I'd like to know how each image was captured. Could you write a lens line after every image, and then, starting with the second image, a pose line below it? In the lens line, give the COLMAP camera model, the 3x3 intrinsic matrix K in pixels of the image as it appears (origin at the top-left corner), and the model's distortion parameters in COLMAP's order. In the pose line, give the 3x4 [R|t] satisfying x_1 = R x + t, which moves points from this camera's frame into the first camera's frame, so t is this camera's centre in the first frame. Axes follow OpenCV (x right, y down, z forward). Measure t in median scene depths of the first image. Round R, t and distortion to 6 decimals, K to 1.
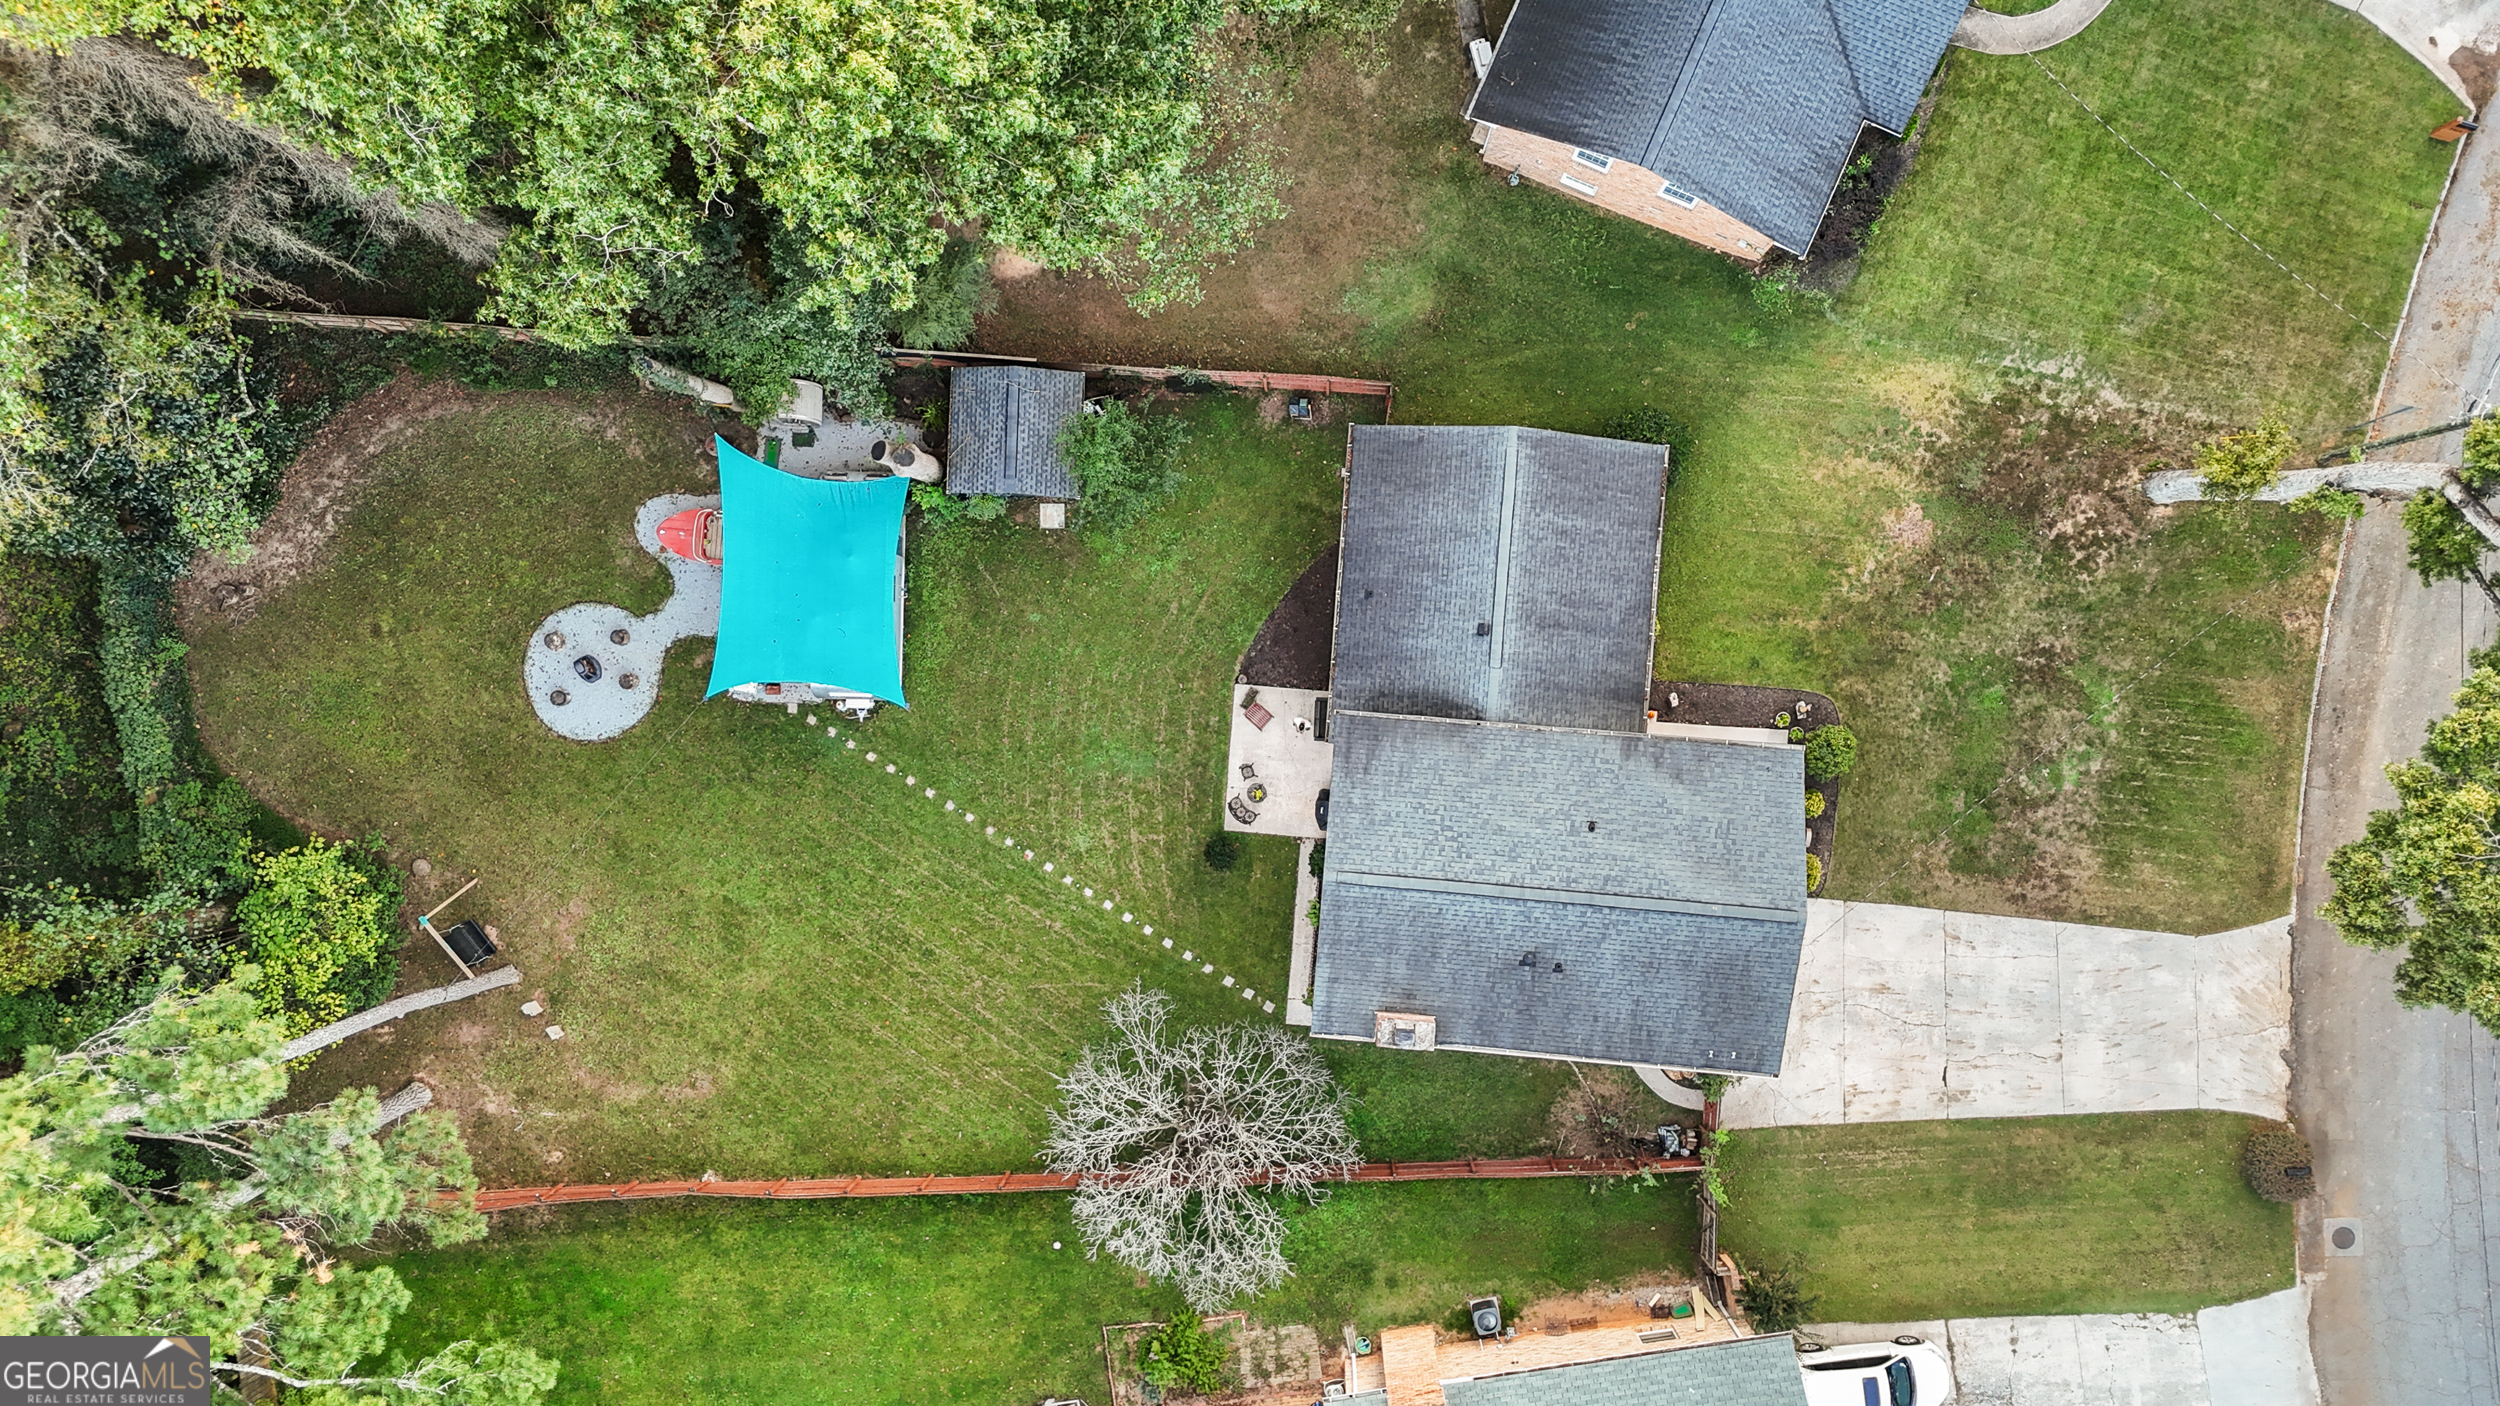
lens RADIAL K [[1857.5, 0, 1258.1], [0, 1857.5, 708.5], [0, 0, 1]] dist [0.050179, -0.044911]
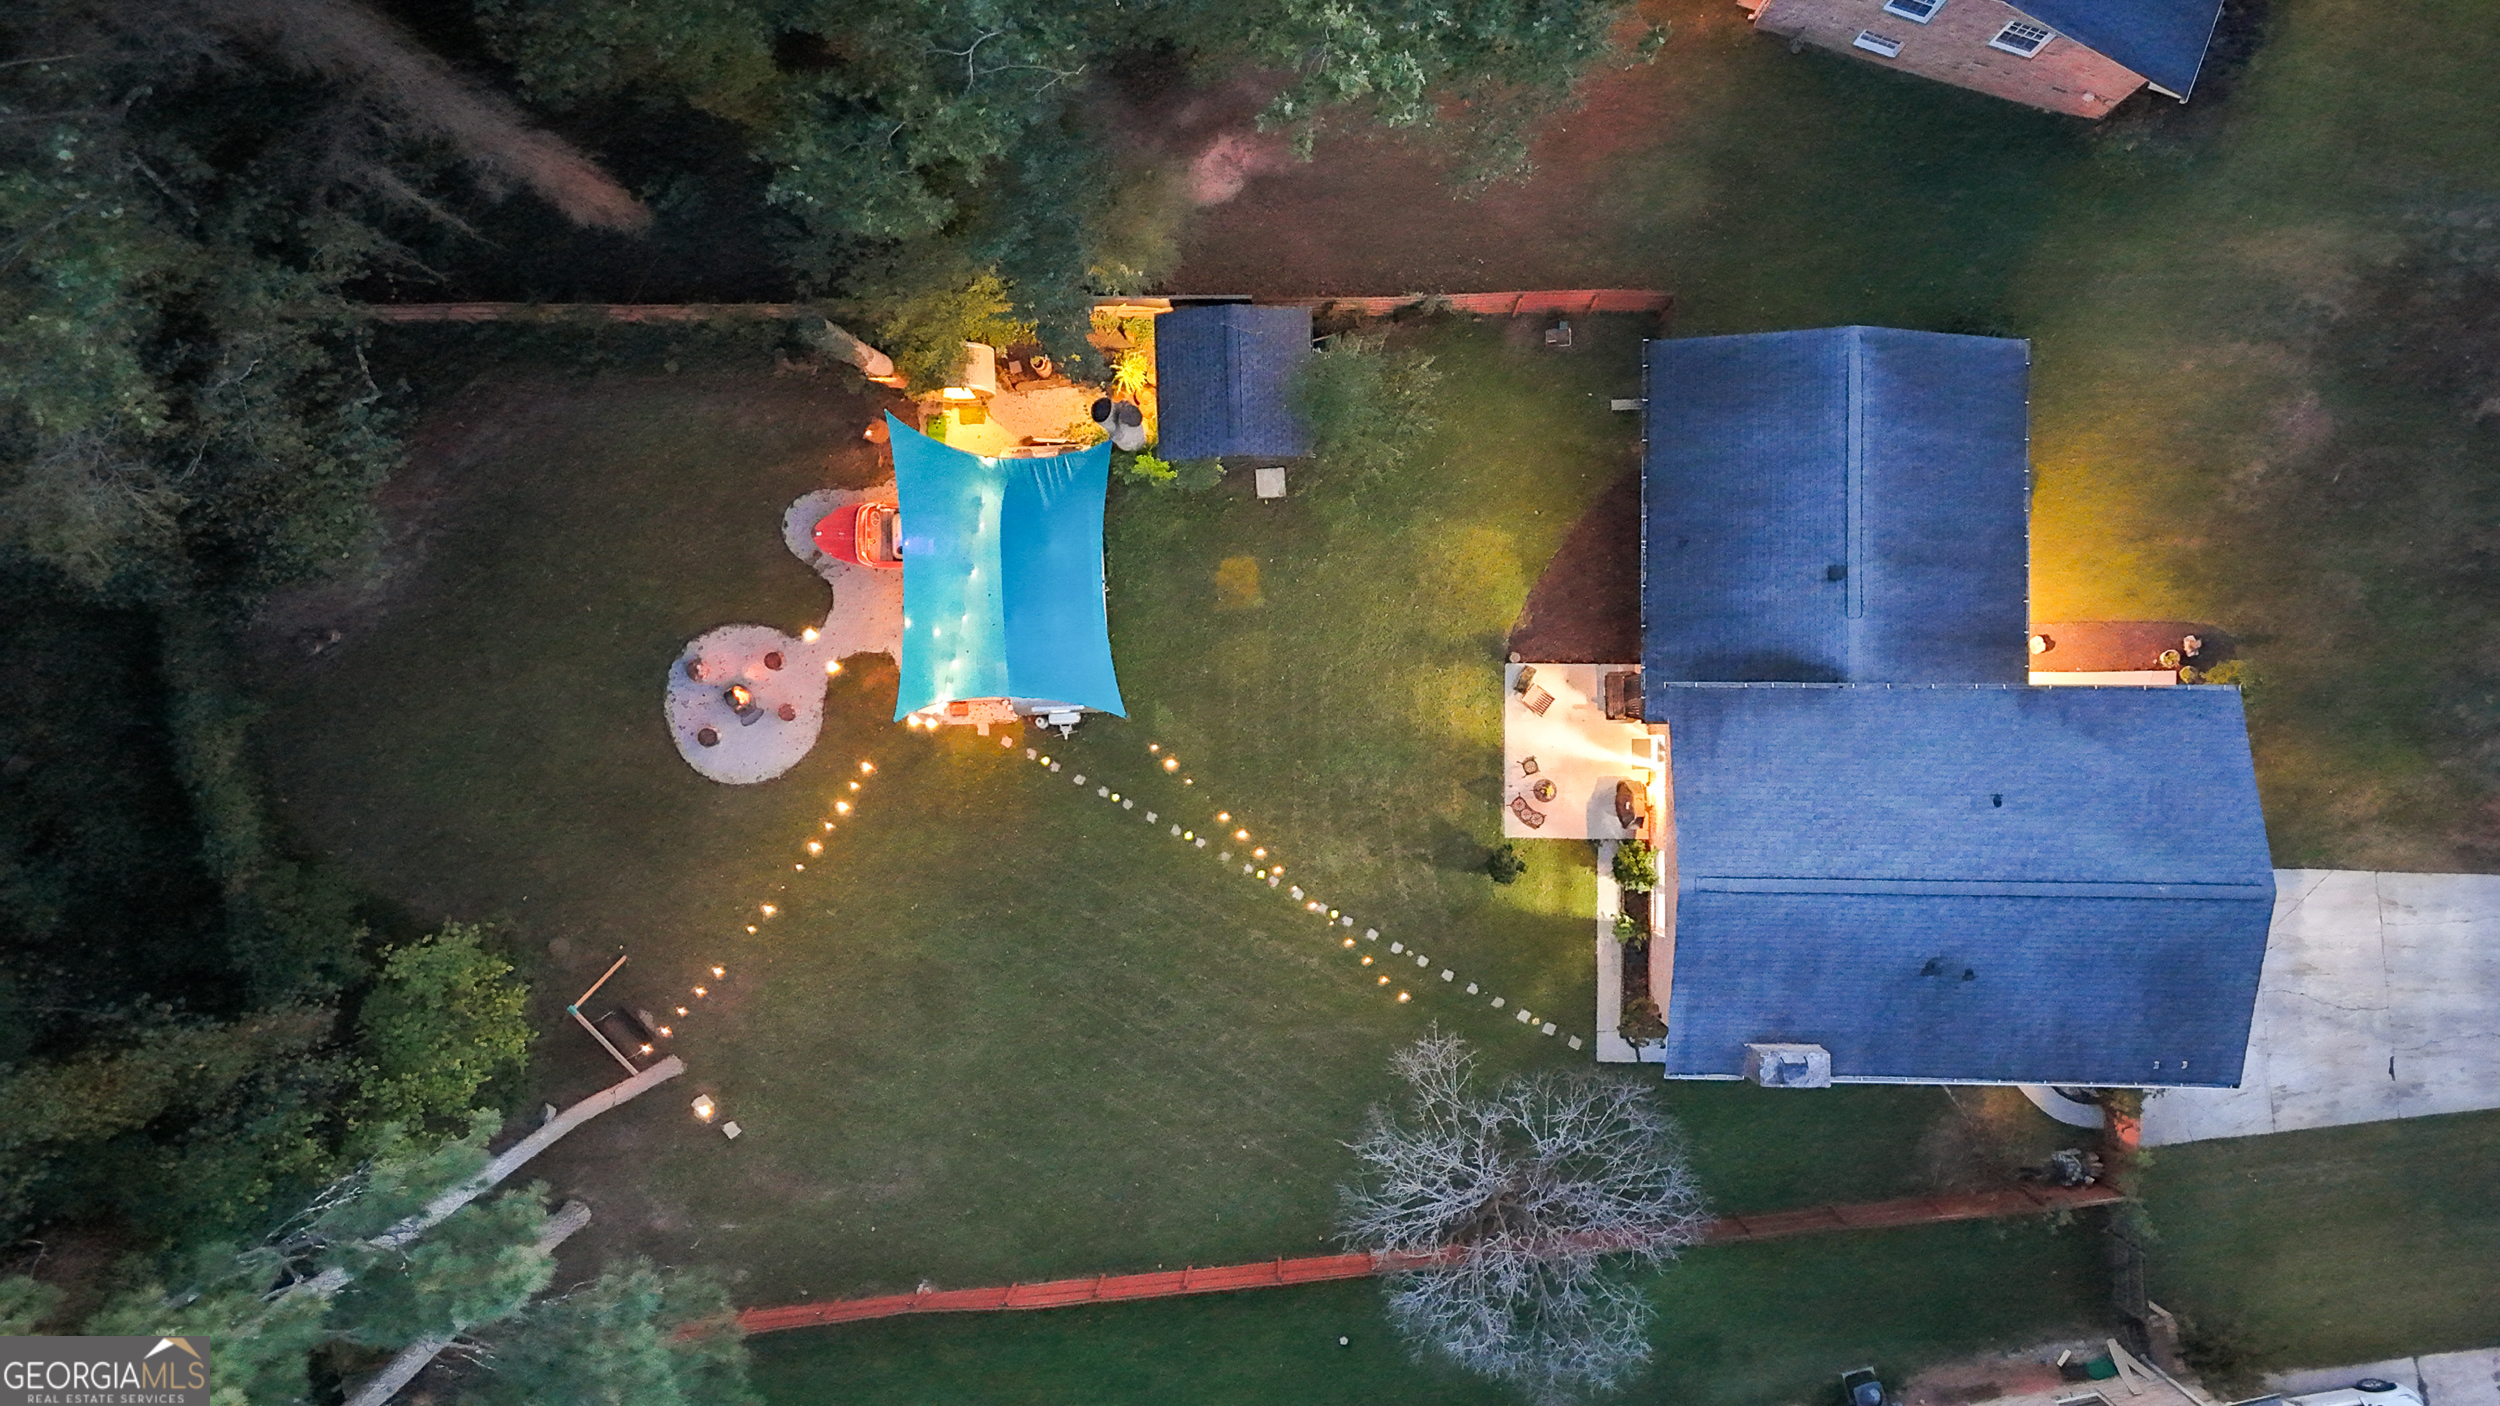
lens RADIAL K [[1857.5, 0, 1250.9], [0, 1857.5, 707.3], [0, 0, 1]] dist [0.050179, -0.044911]
pose [[0.997476, -0.070741, 0.006043, -0.138236], [0.070765, 0.997486, -0.003769, 0.001861], [-0.005761, 0.004187, 0.999975, 0.157064]]
